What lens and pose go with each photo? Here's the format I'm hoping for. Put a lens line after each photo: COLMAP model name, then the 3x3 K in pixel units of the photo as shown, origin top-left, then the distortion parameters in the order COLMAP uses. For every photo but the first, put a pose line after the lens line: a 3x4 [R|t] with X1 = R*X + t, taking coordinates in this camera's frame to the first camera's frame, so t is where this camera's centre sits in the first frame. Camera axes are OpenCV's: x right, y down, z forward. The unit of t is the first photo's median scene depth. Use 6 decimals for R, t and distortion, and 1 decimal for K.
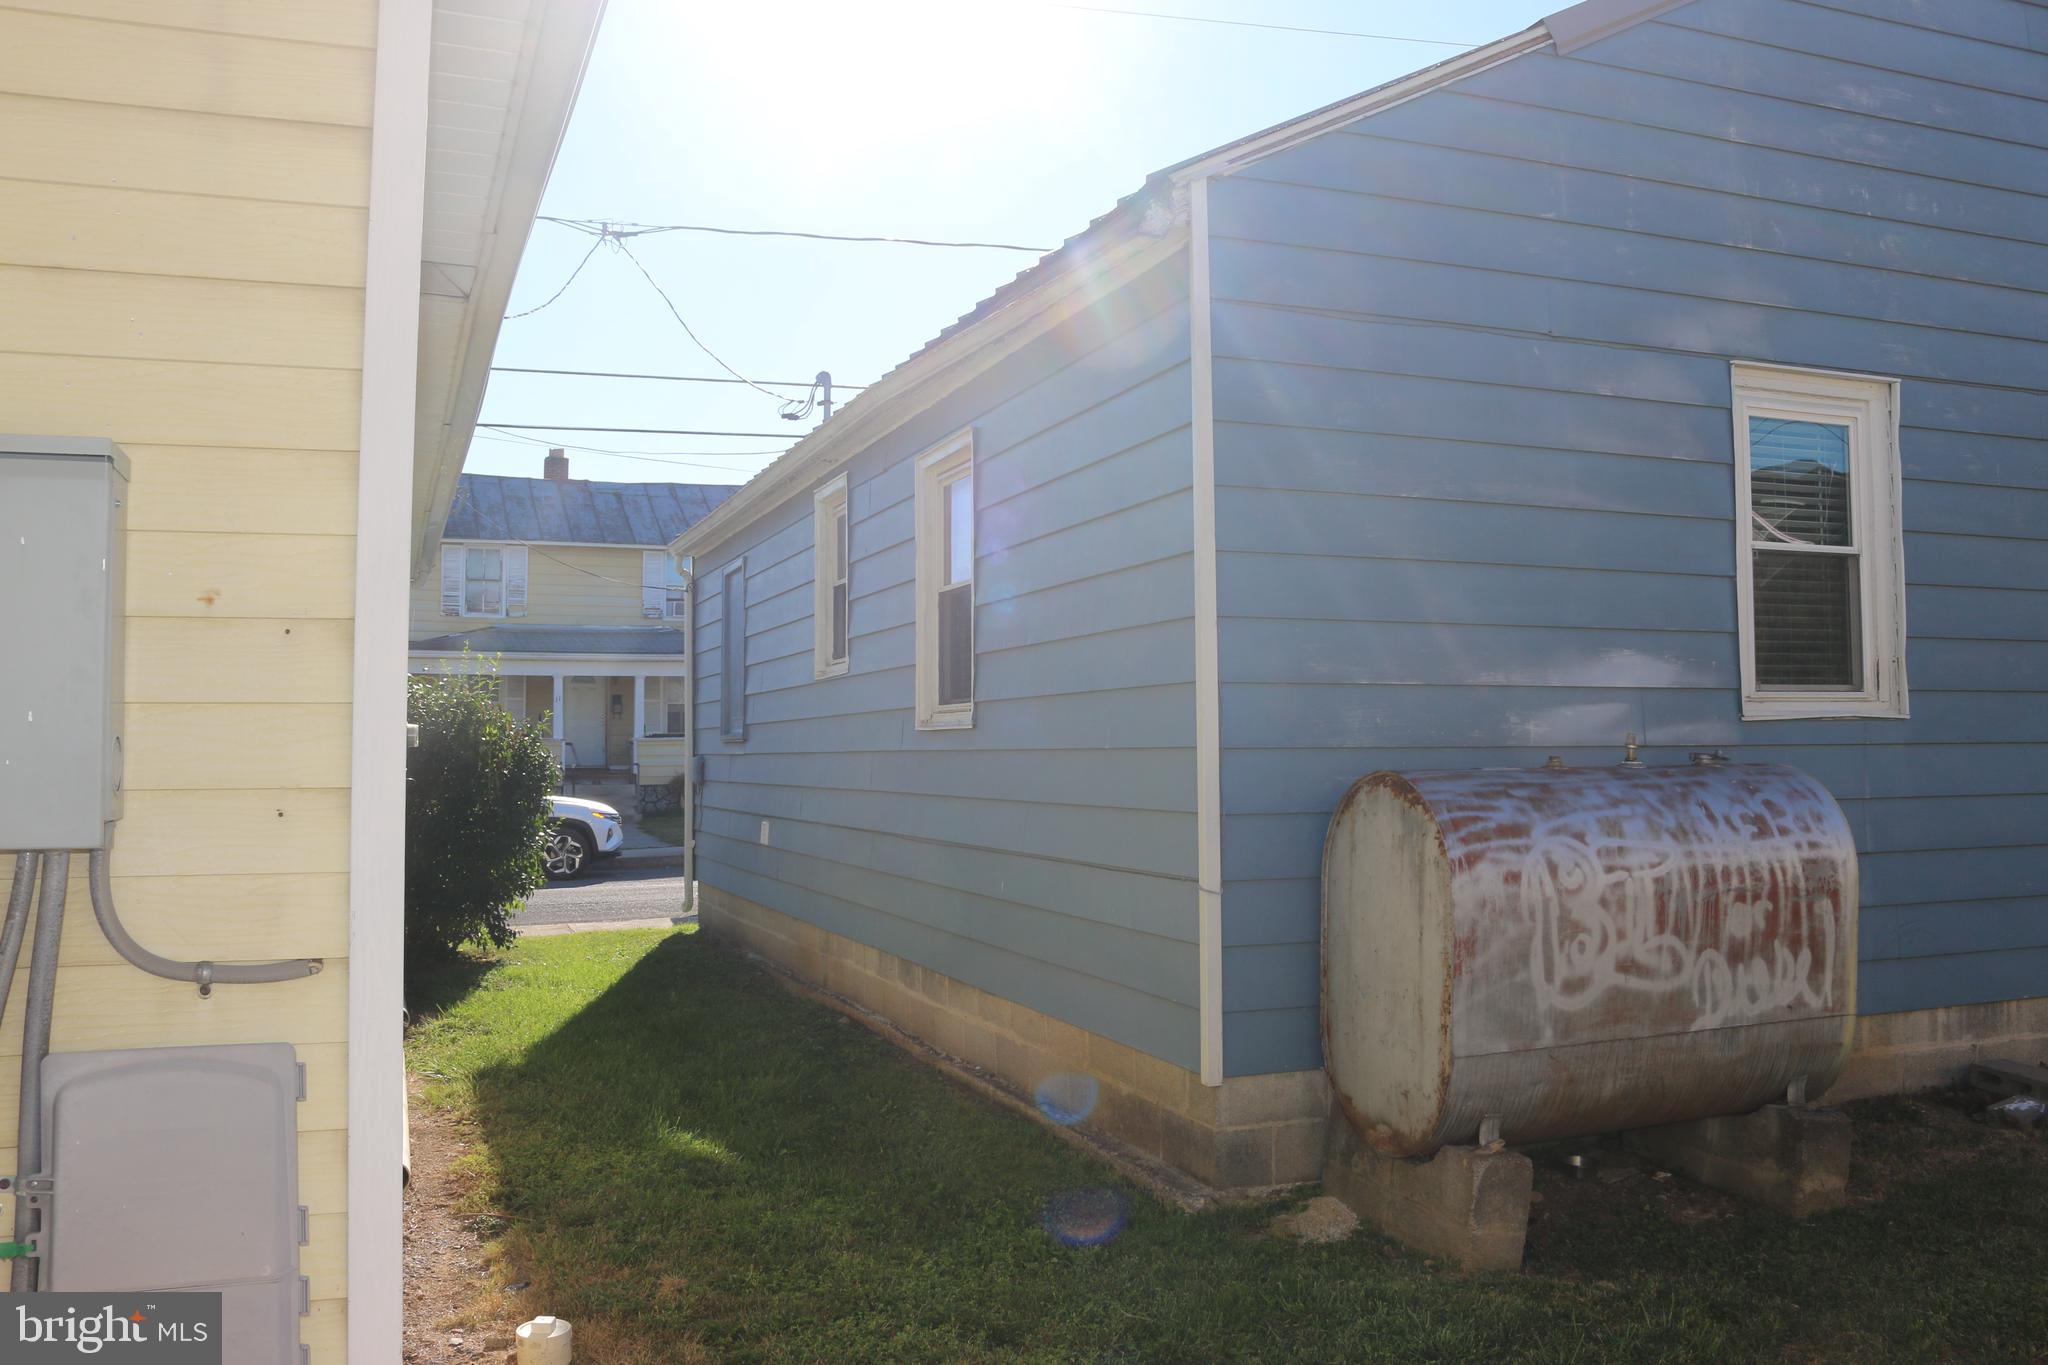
lens RADIAL K [[1683.6, 0, 1026.7], [0, 1683.6, 688.2], [0, 0, 1]] dist [-0.157257, 0.126470]
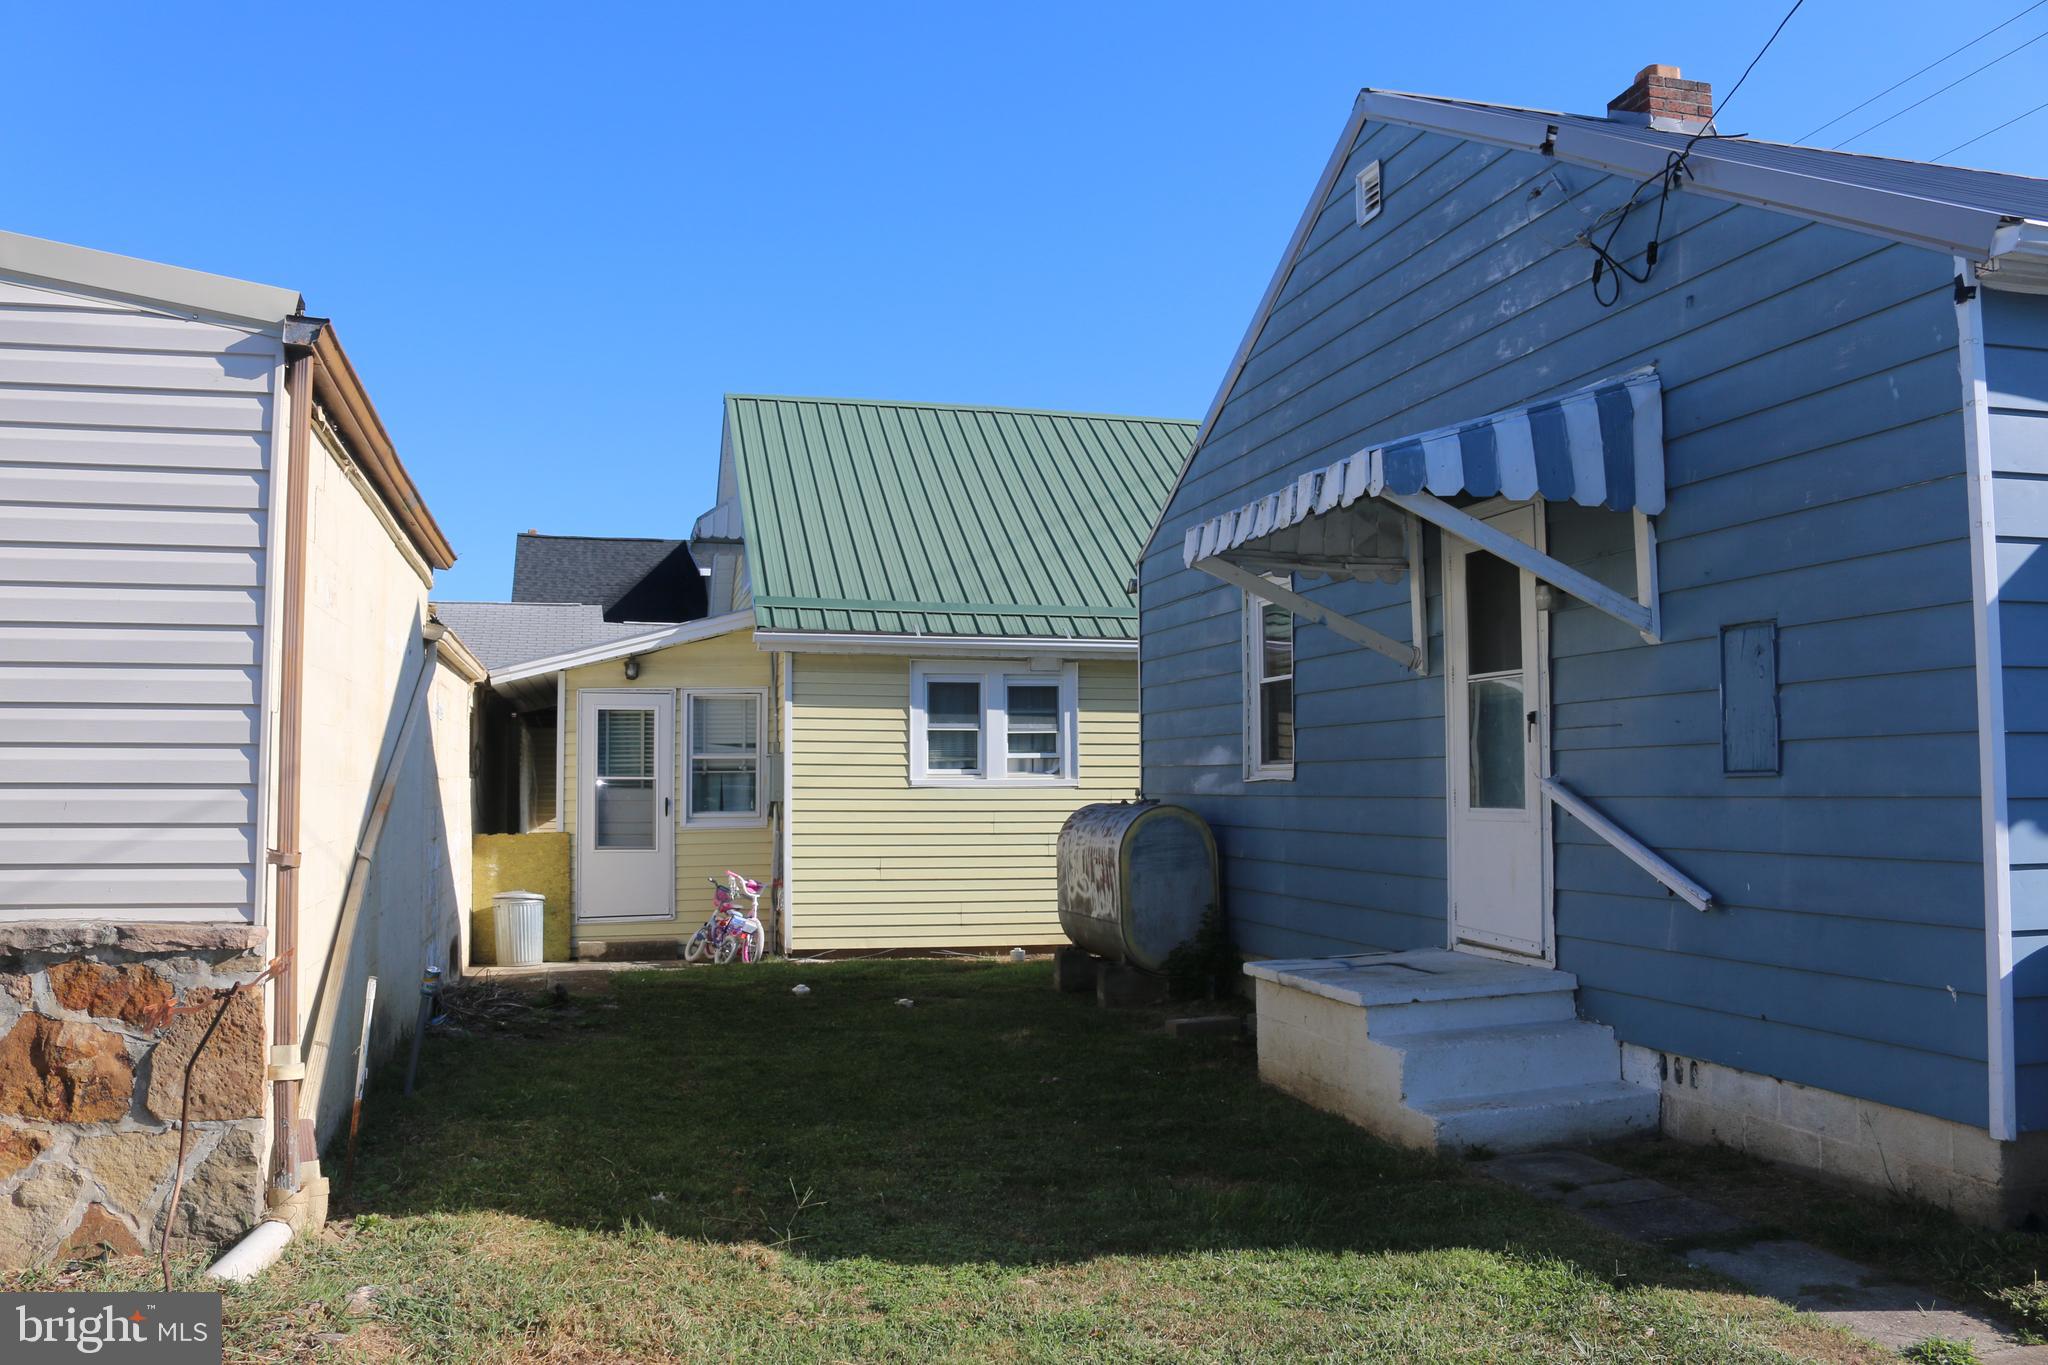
lens RADIAL K [[1683.6, 0, 1014.7], [0, 1683.6, 680.3], [0, 0, 1]] dist [-0.157257, 0.126470]
pose [[-0.133066, -0.053164, -0.989680, 2.224947], [0.039632, 0.997476, -0.058912, 0.006536], [0.990314, -0.047062, -0.130623, 0.960758]]
